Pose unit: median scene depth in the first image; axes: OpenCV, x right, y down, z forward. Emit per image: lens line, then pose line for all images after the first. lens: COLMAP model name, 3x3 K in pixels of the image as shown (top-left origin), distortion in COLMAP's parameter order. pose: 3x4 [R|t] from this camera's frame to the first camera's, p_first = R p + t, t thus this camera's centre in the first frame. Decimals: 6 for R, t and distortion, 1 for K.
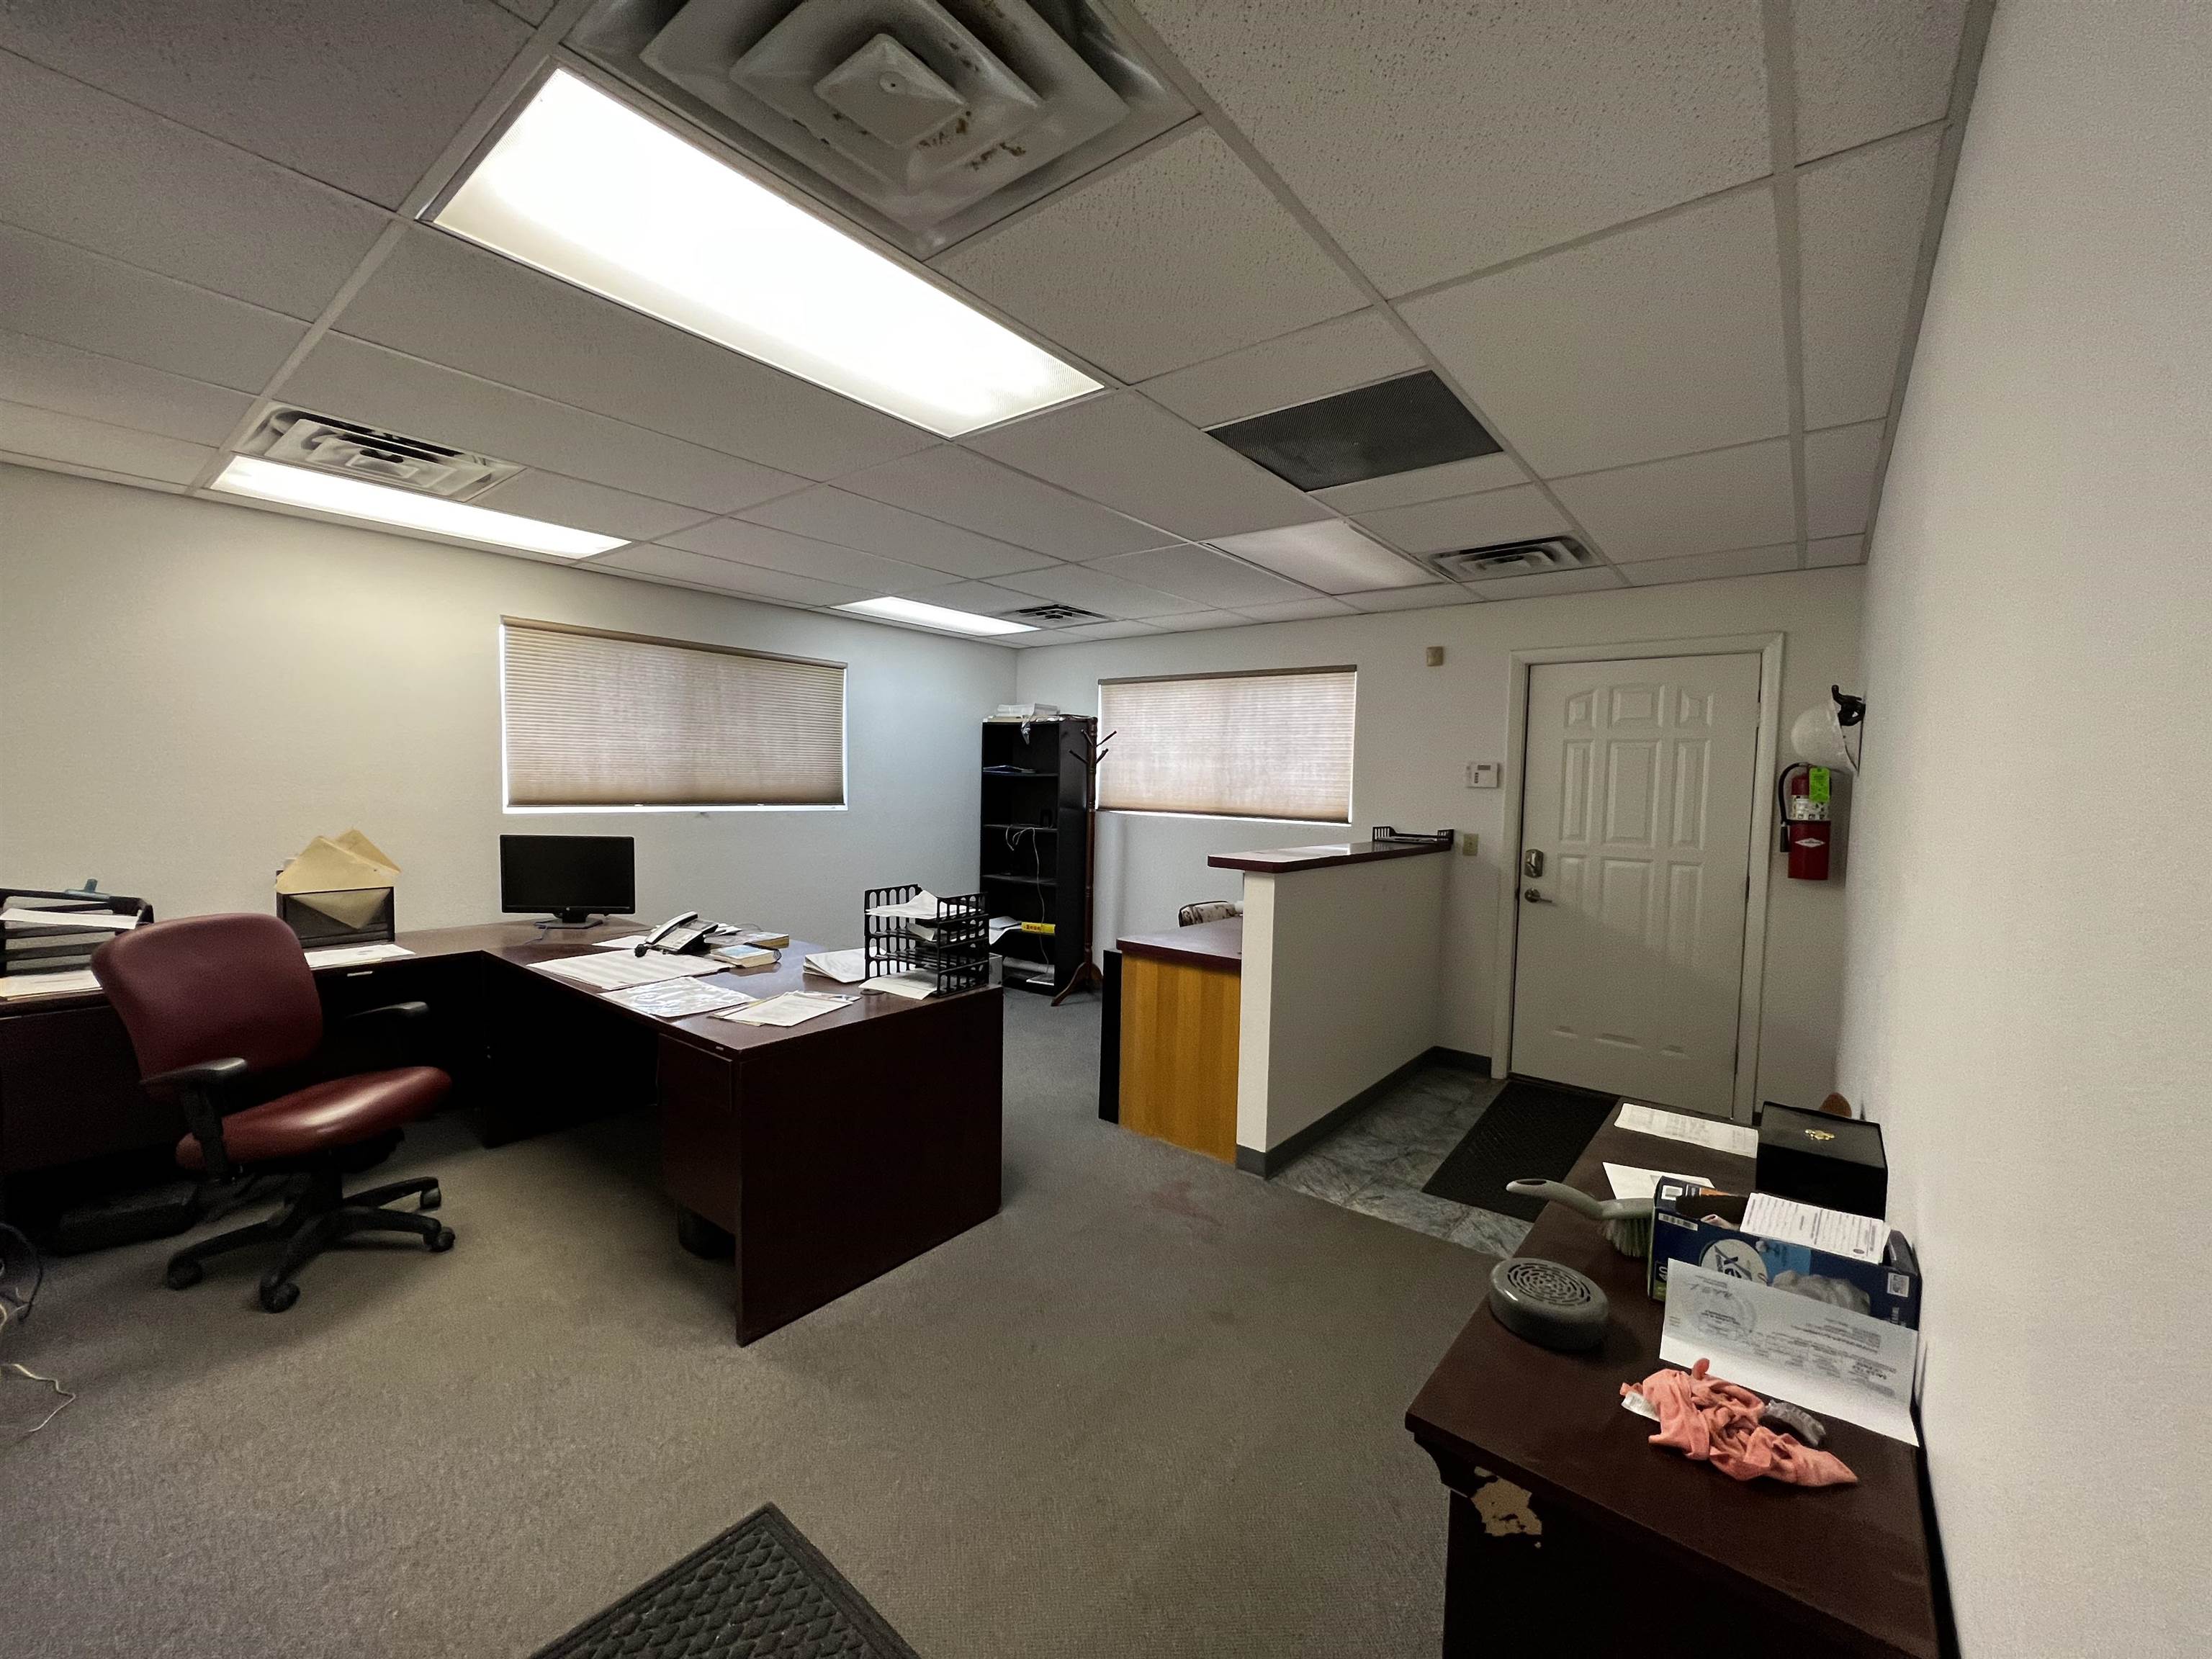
lens RADIAL K [[891.3, 0, 1102.1], [0, 891.3, 838.7], [0, 0, 1]] dist [-0.002634, 0.000365]
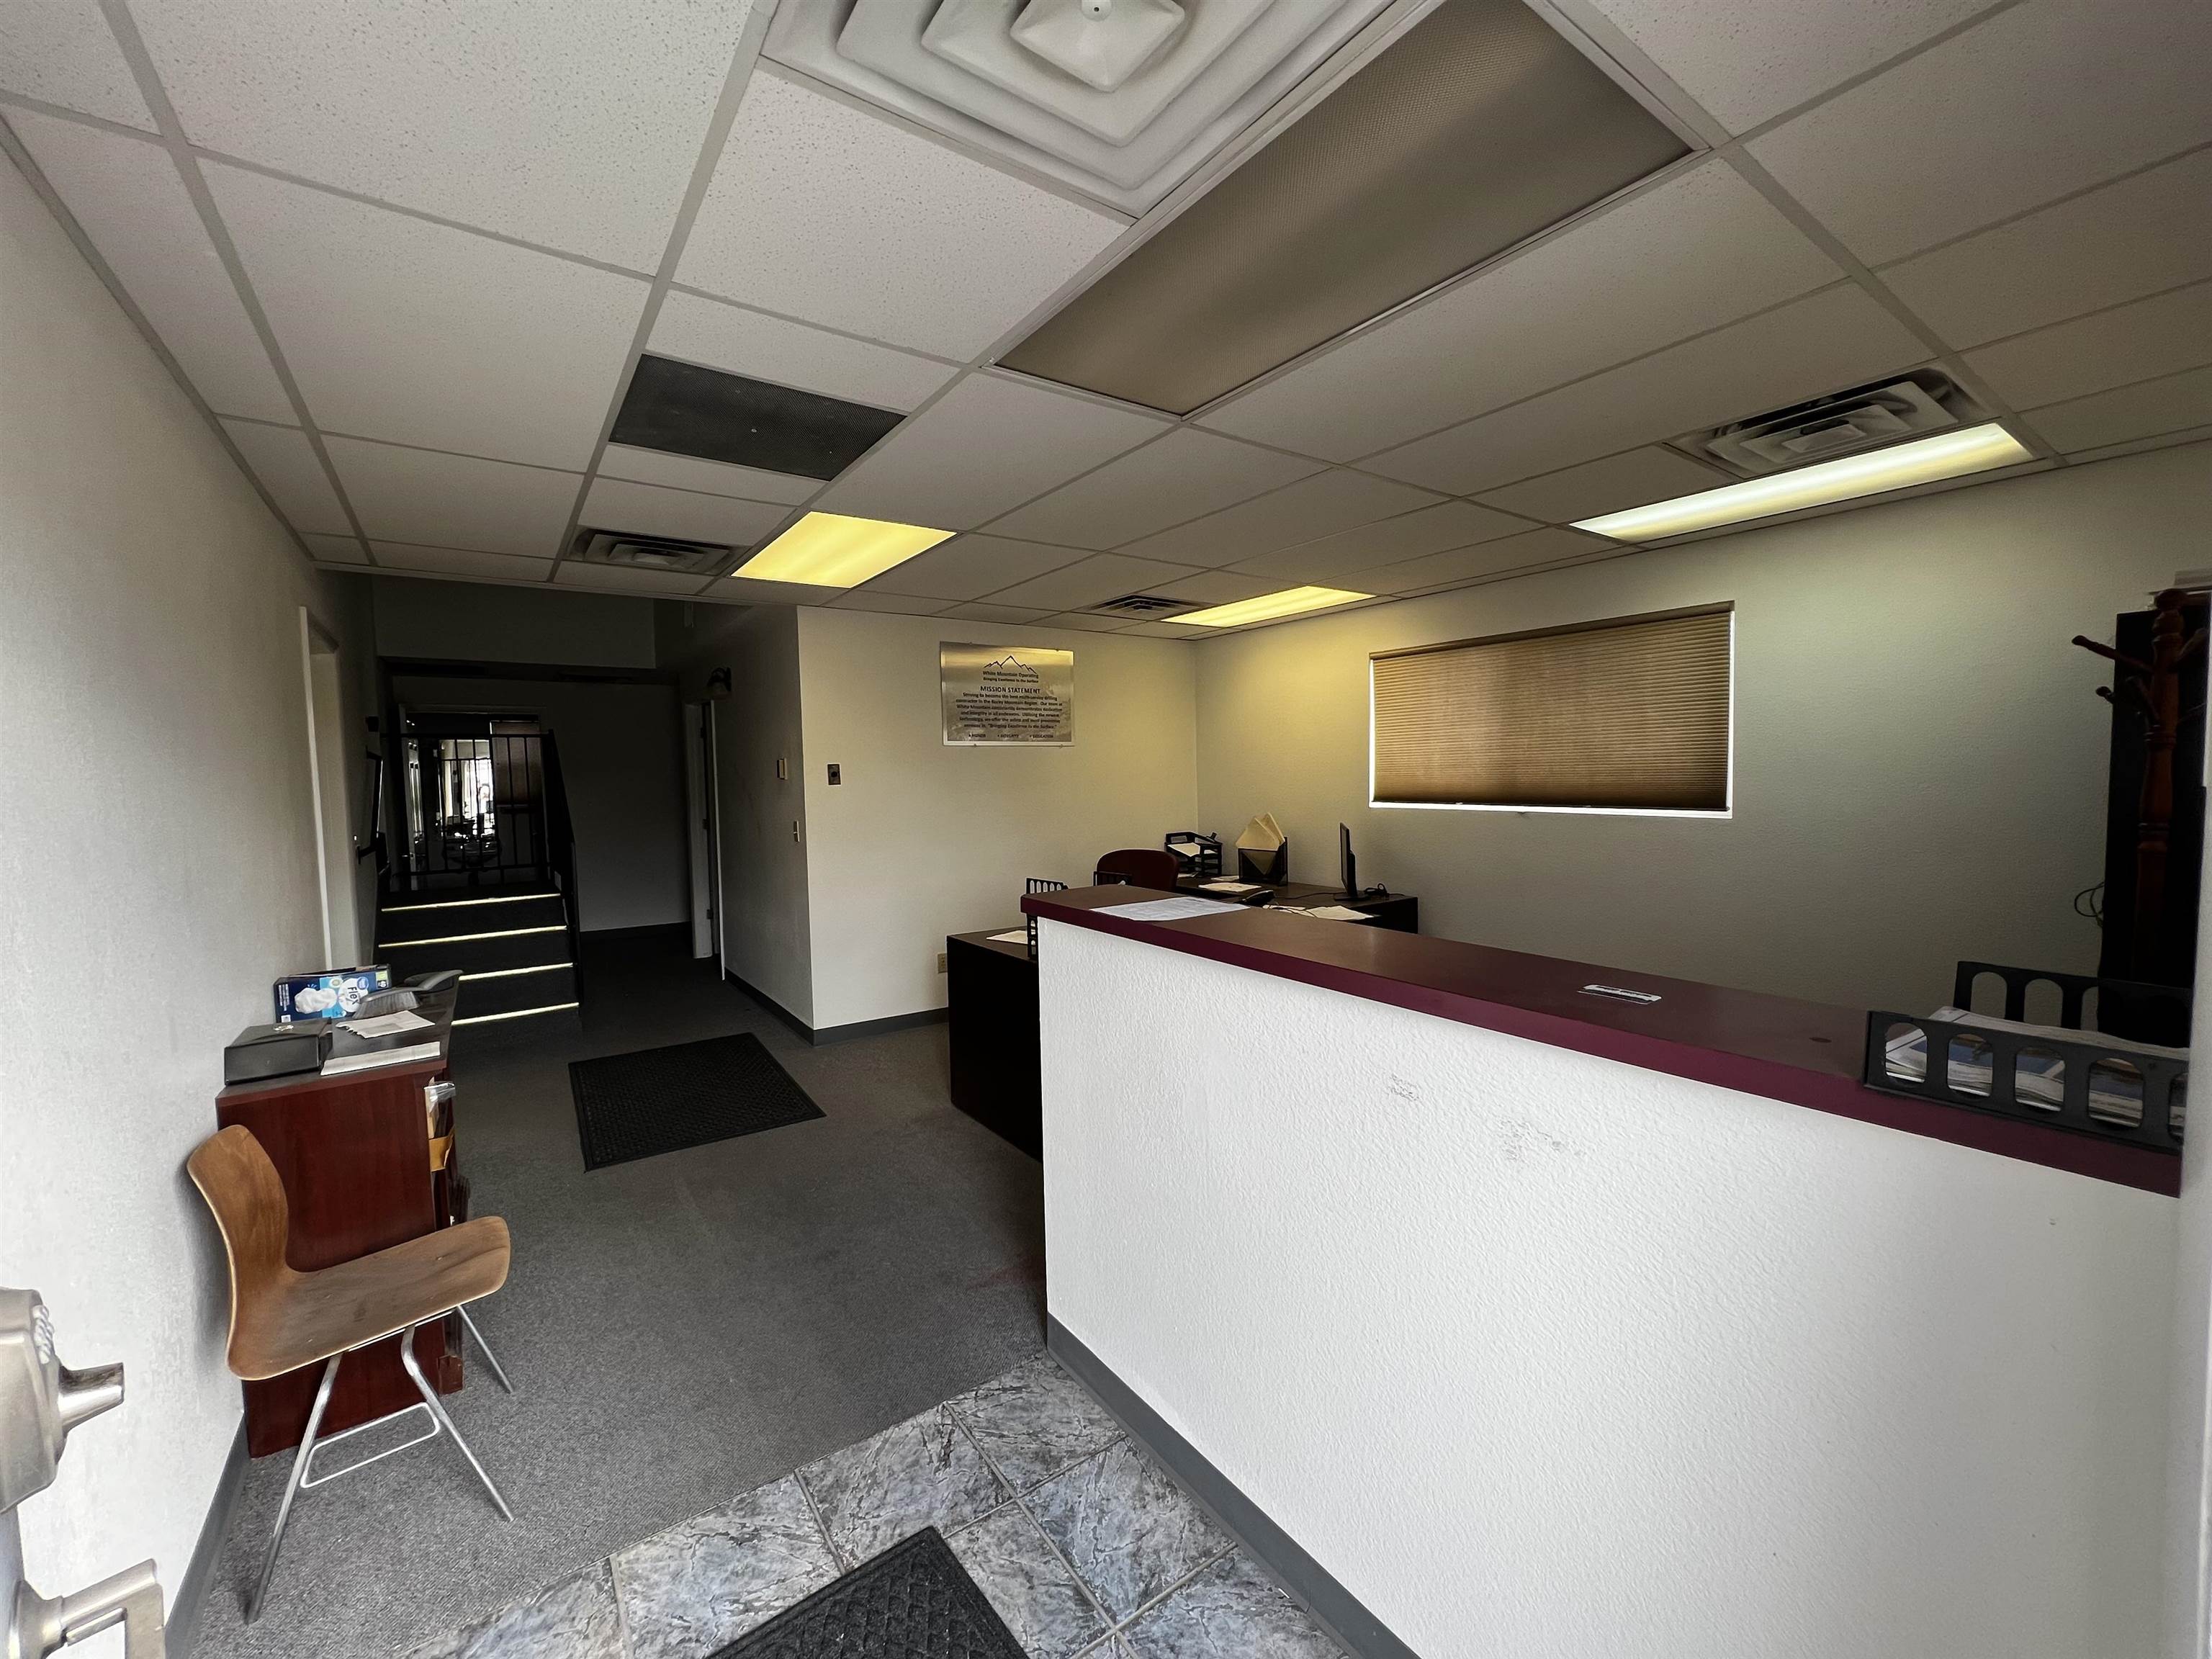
lens RADIAL K [[891.3, 0, 1103.8], [0, 891.3, 820.1], [0, 0, 1]] dist [-0.002634, 0.000365]
pose [[-0.277097, 0.034598, -0.960219, 0.597819], [-0.051301, 0.997393, 0.050742, -0.048353], [0.959471, 0.063320, -0.274600, 0.873508]]
